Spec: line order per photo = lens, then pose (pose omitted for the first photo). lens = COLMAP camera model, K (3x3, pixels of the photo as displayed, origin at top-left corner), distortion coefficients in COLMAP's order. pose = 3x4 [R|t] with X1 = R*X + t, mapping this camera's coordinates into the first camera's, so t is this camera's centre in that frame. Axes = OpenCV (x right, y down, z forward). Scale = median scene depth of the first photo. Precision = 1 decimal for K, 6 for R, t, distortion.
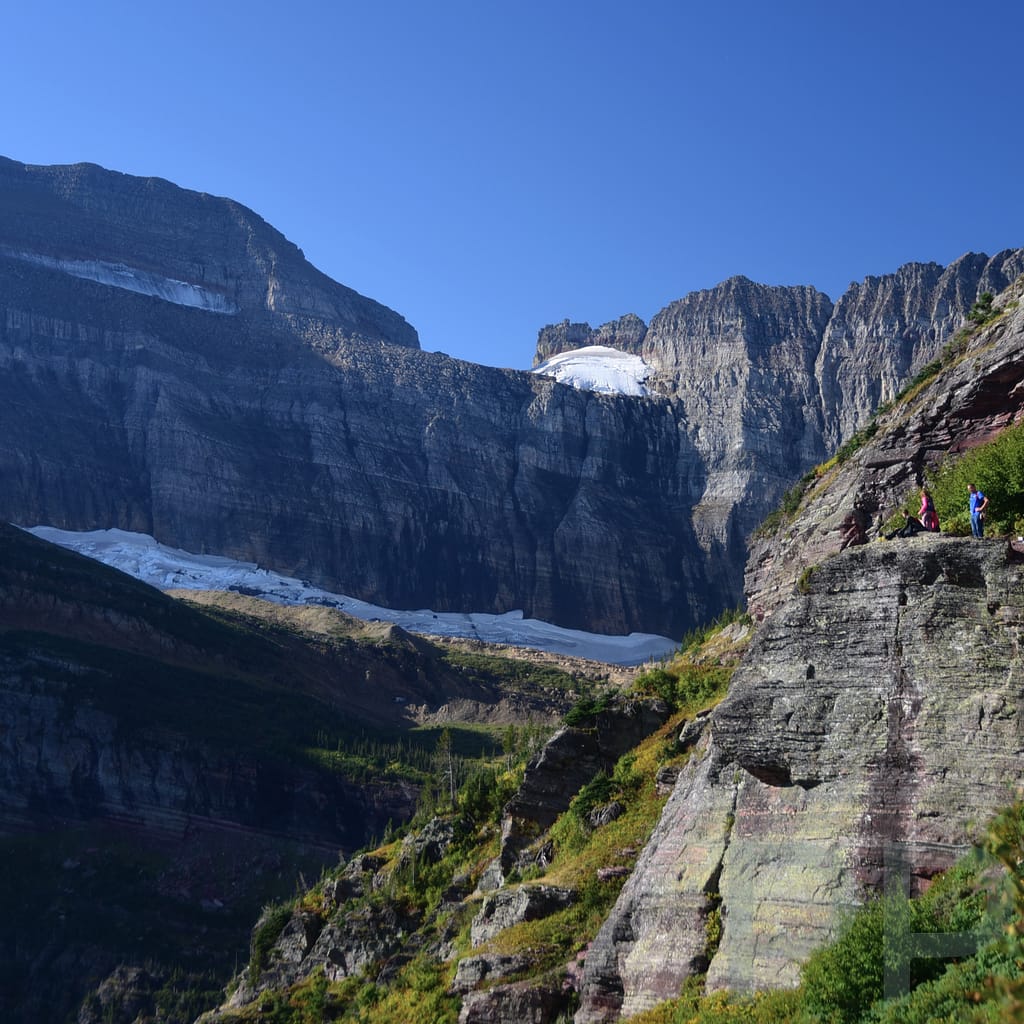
lens RADIAL K [[1935.7, 0, 512.0], [0, 1935.7, 512.0], [0, 0, 1]] dist [0.165345, 0.072833]
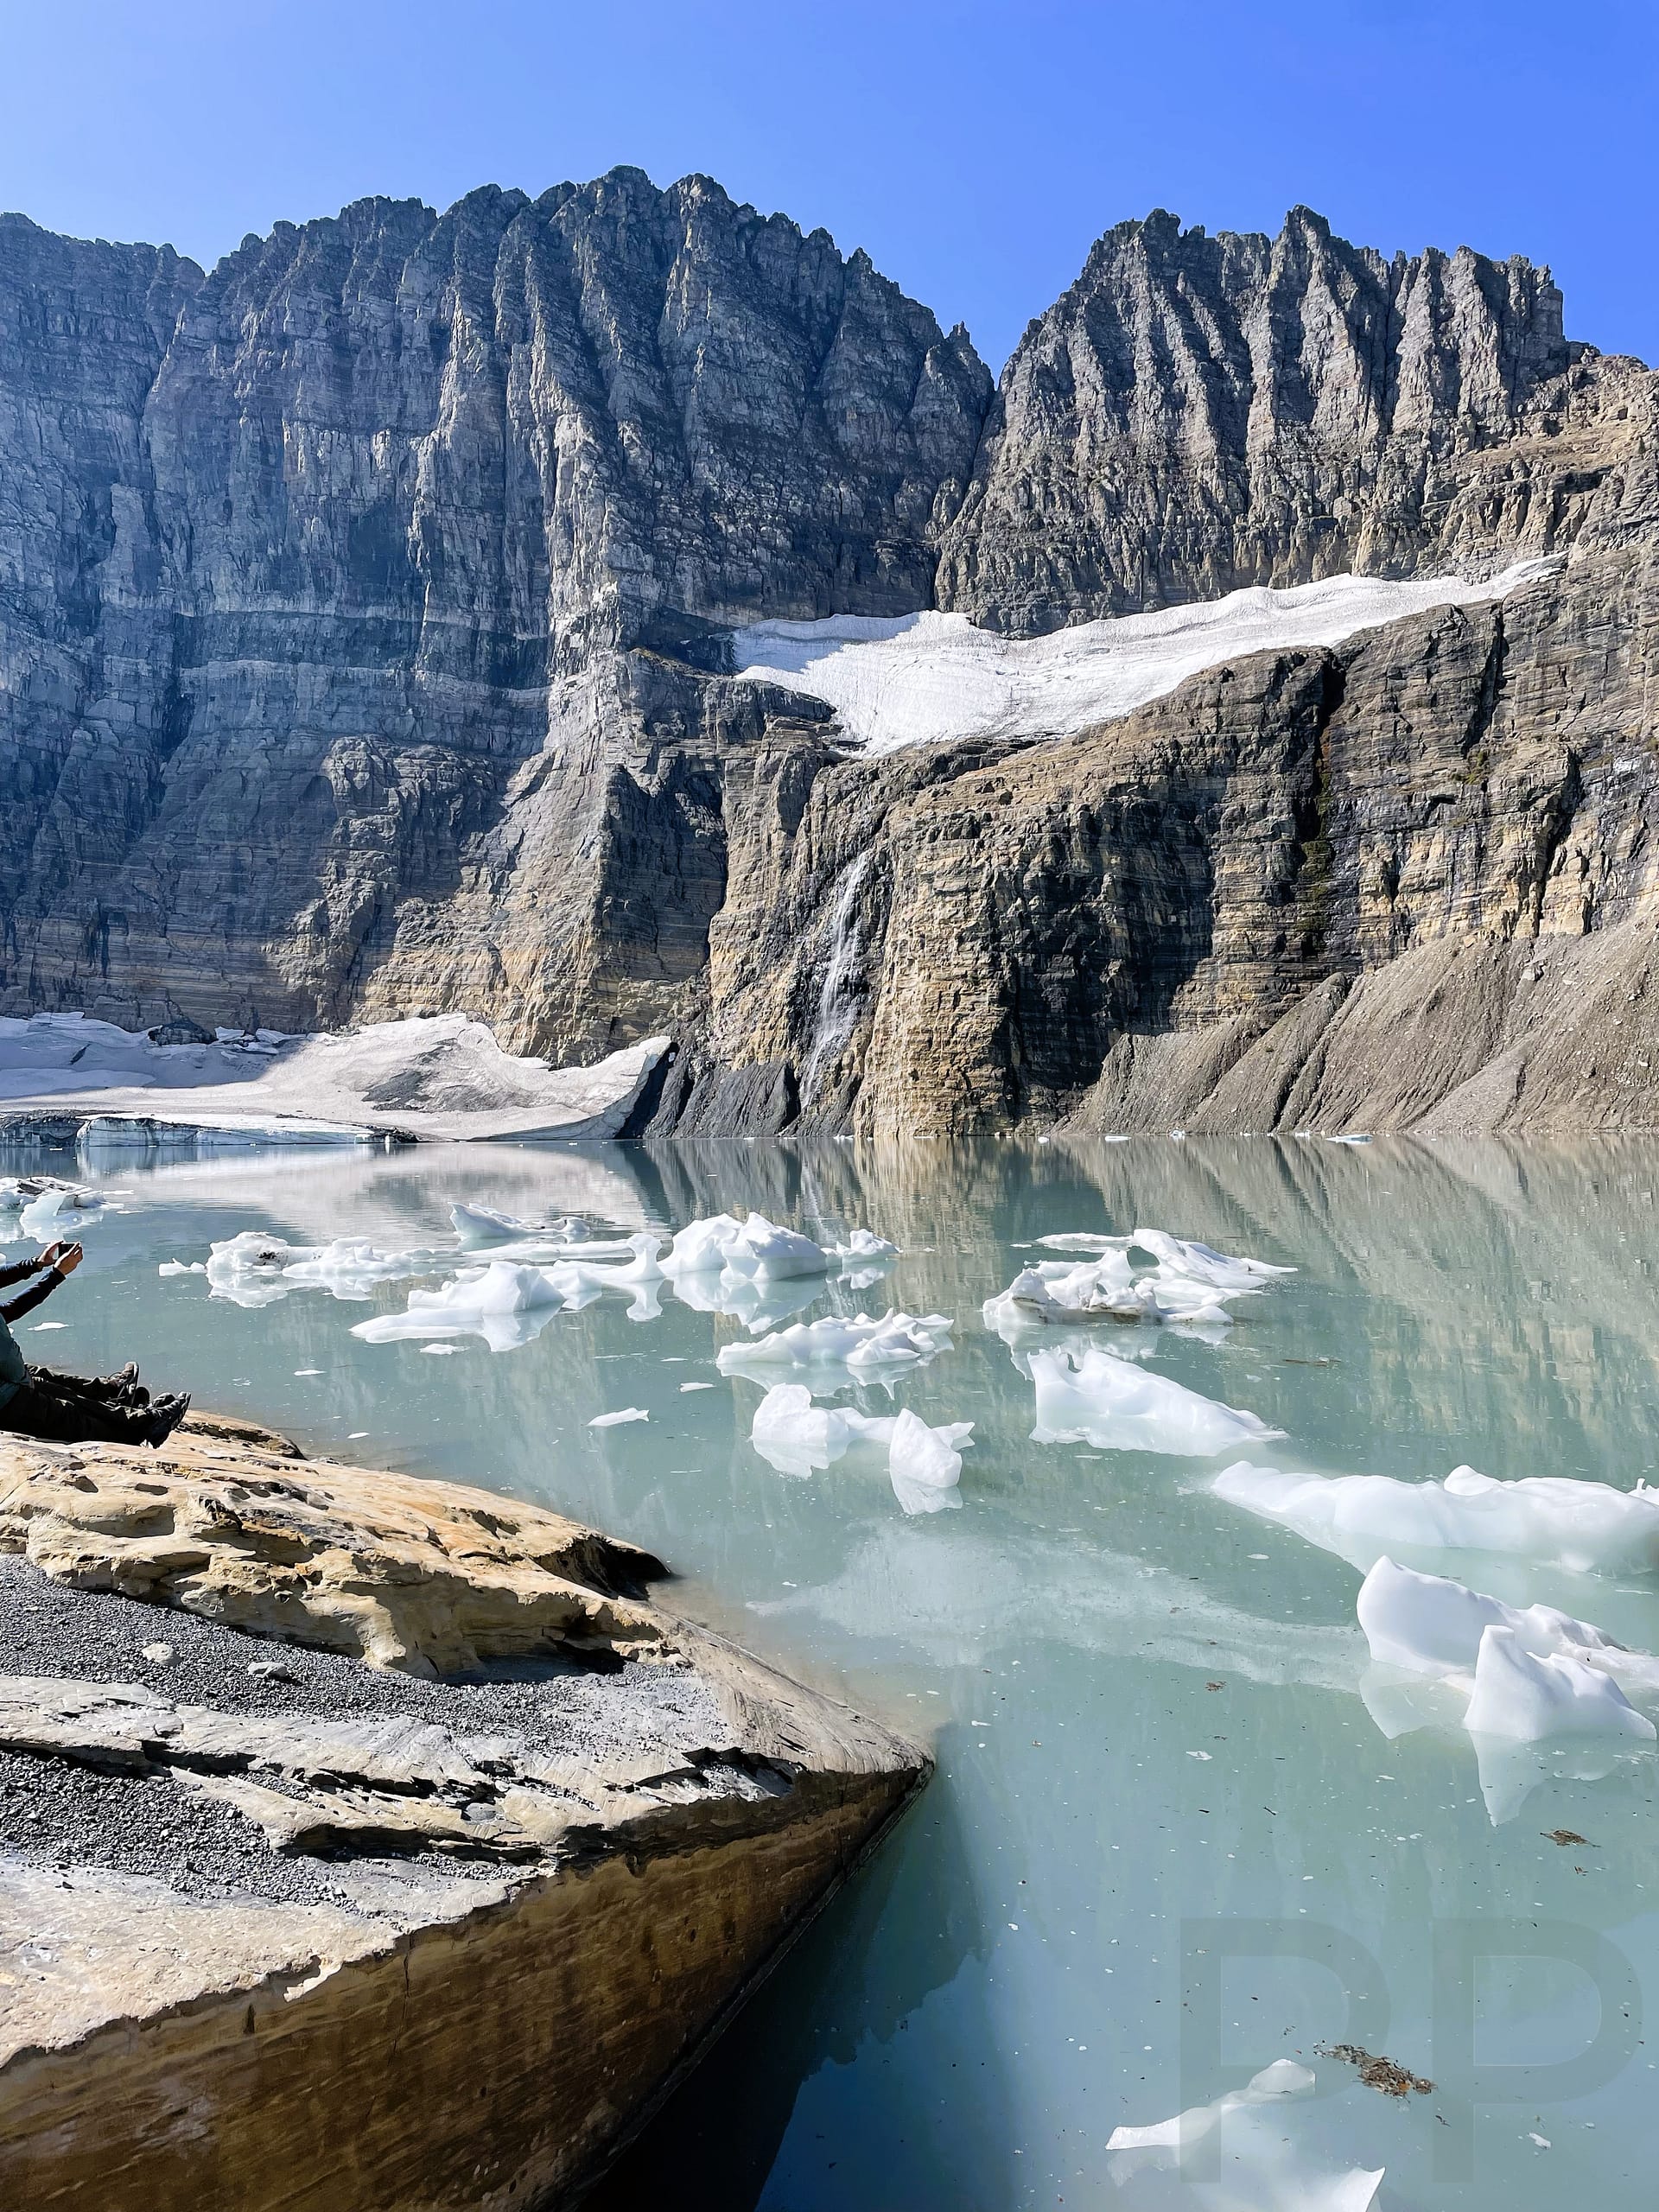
lens RADIAL K [[1652.6, 0, 829.5], [0, 1652.6, 1106.0], [0, 0, 1]] dist [0.102733, -0.146145]
pose [[0.960286, -0.006753, 0.278937, 0.198862], [-0.026865, 0.992824, 0.116524, 0.037021], [-0.277722, -0.119390, 0.953214, 0.572944]]
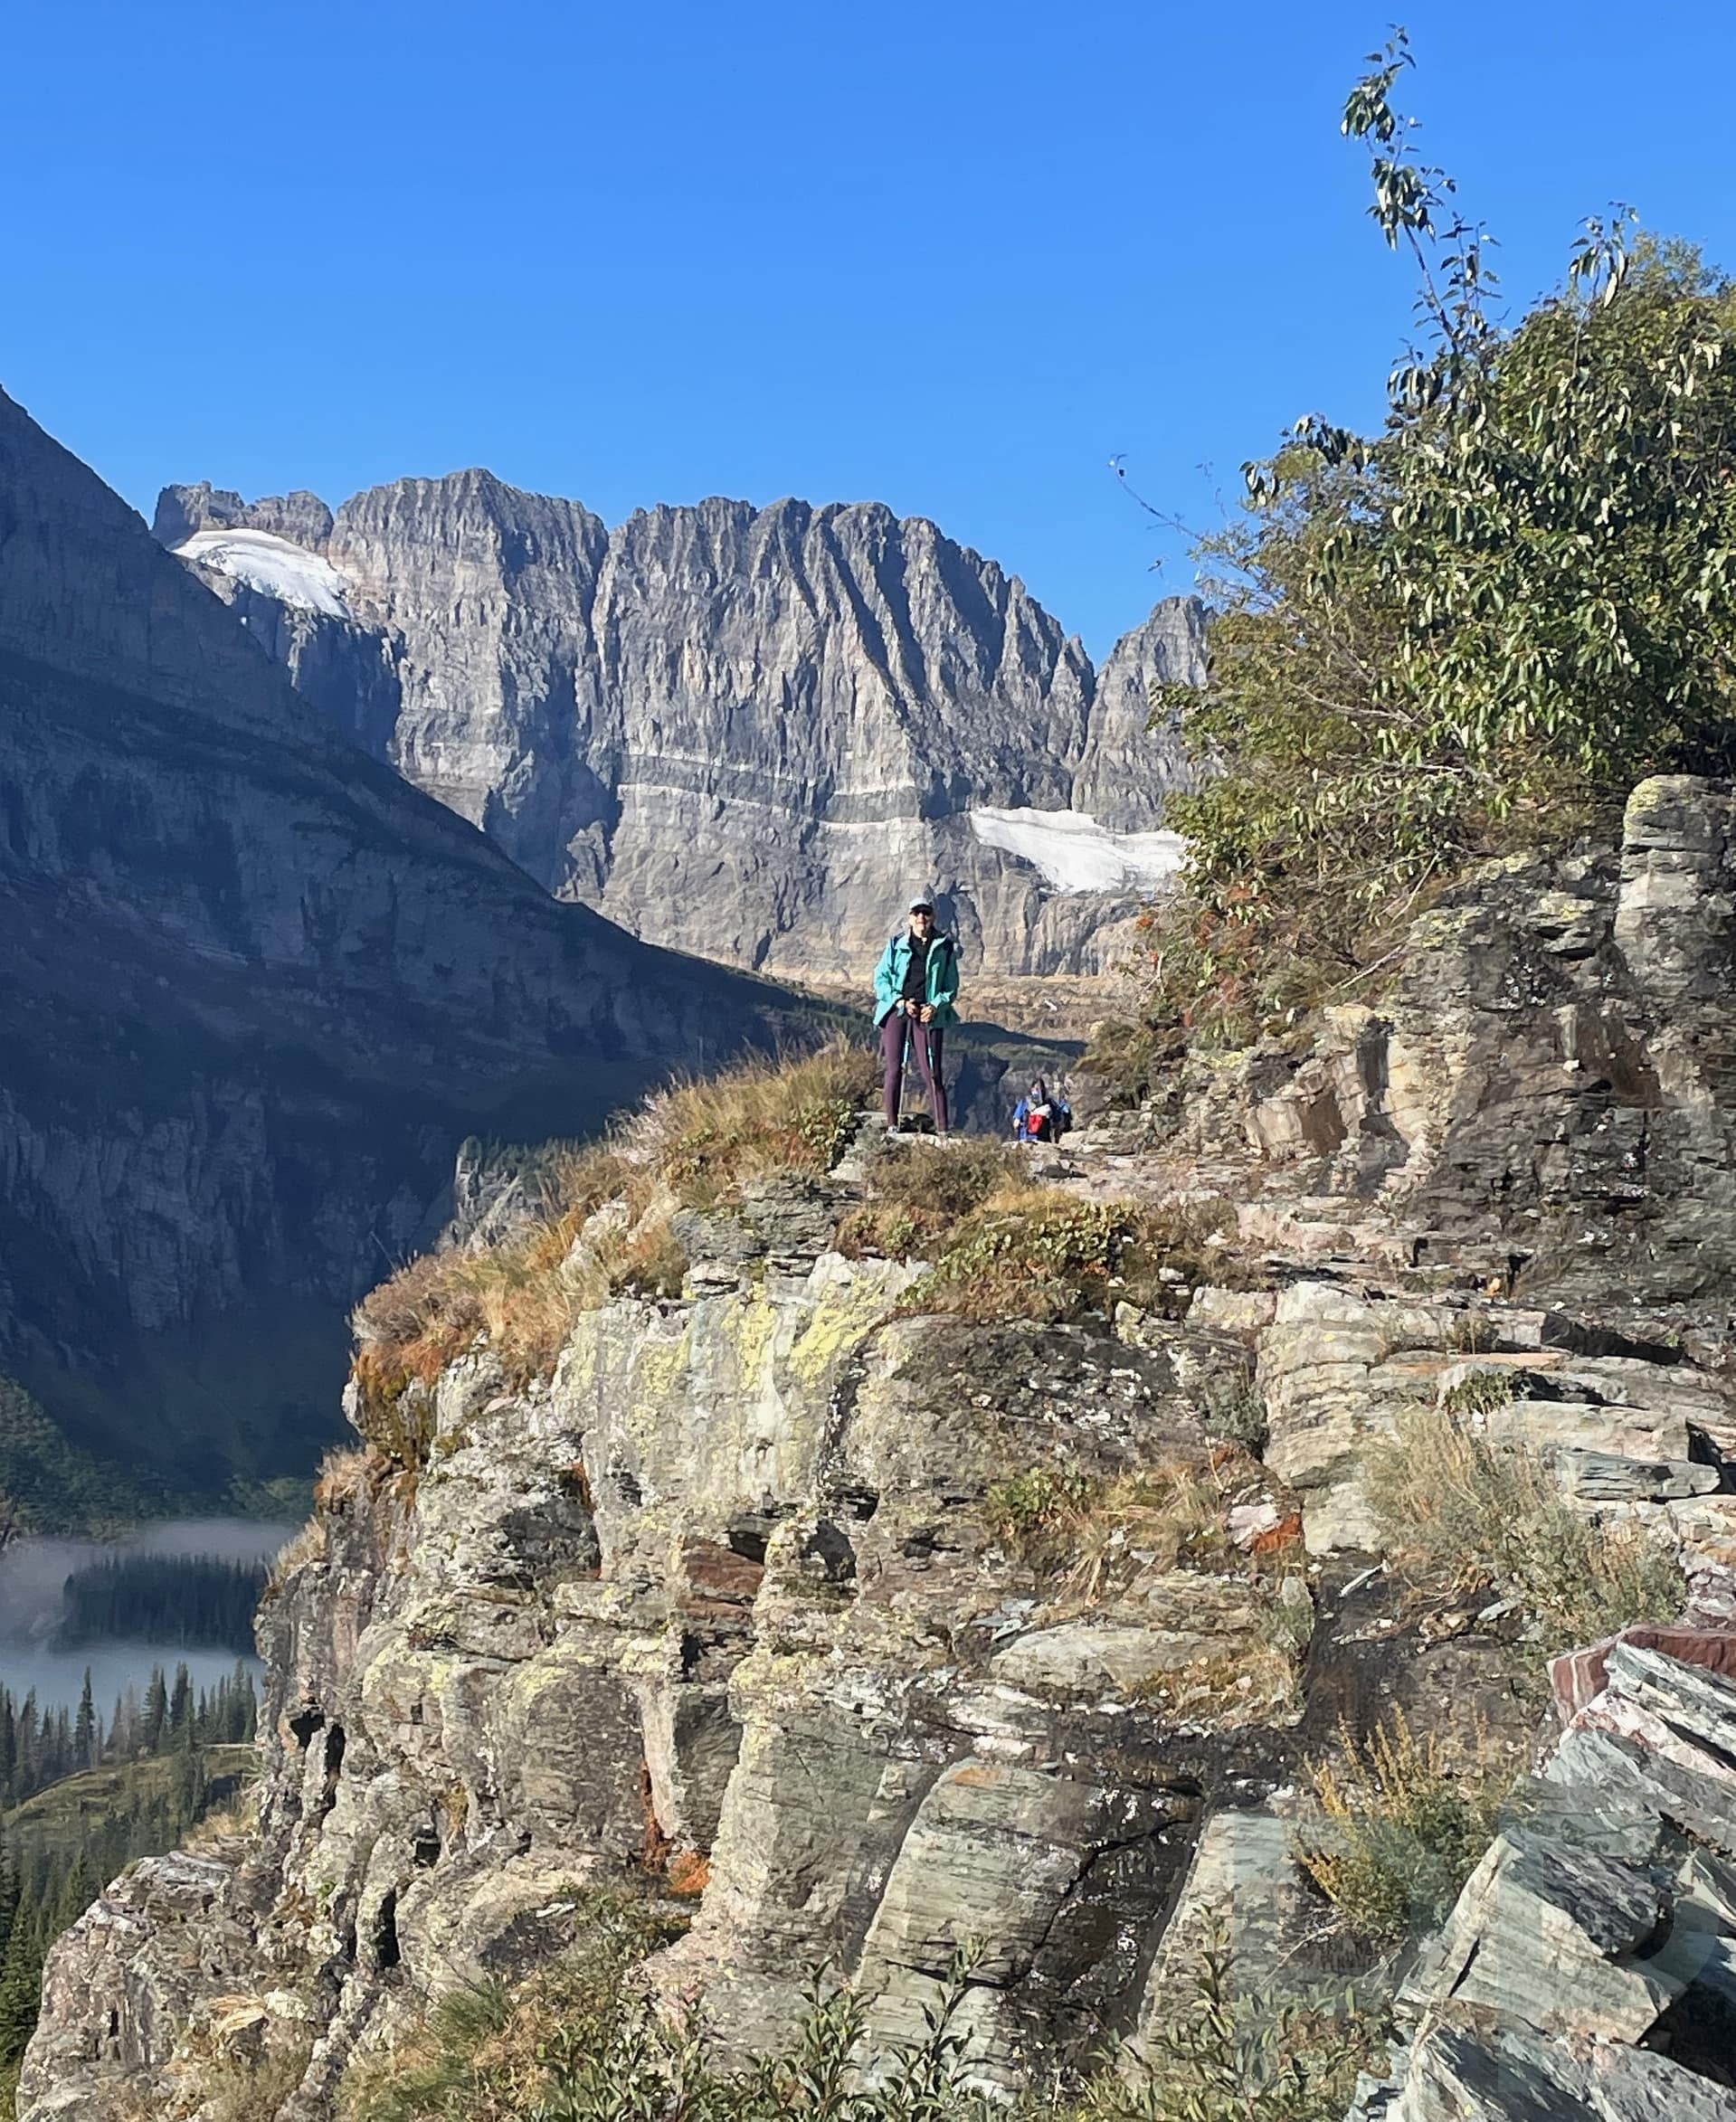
lens RADIAL K [[3721.4, 0, 868.0], [0, 3721.4, 1061.0], [0, 0, 1]] dist [0.082498, 0.023248]
pose [[0.862340, 0.090250, 0.498222, -0.441278], [-0.120992, 0.992210, 0.029684, 0.037394], [-0.491662, -0.085879, 0.866541, -0.282289]]
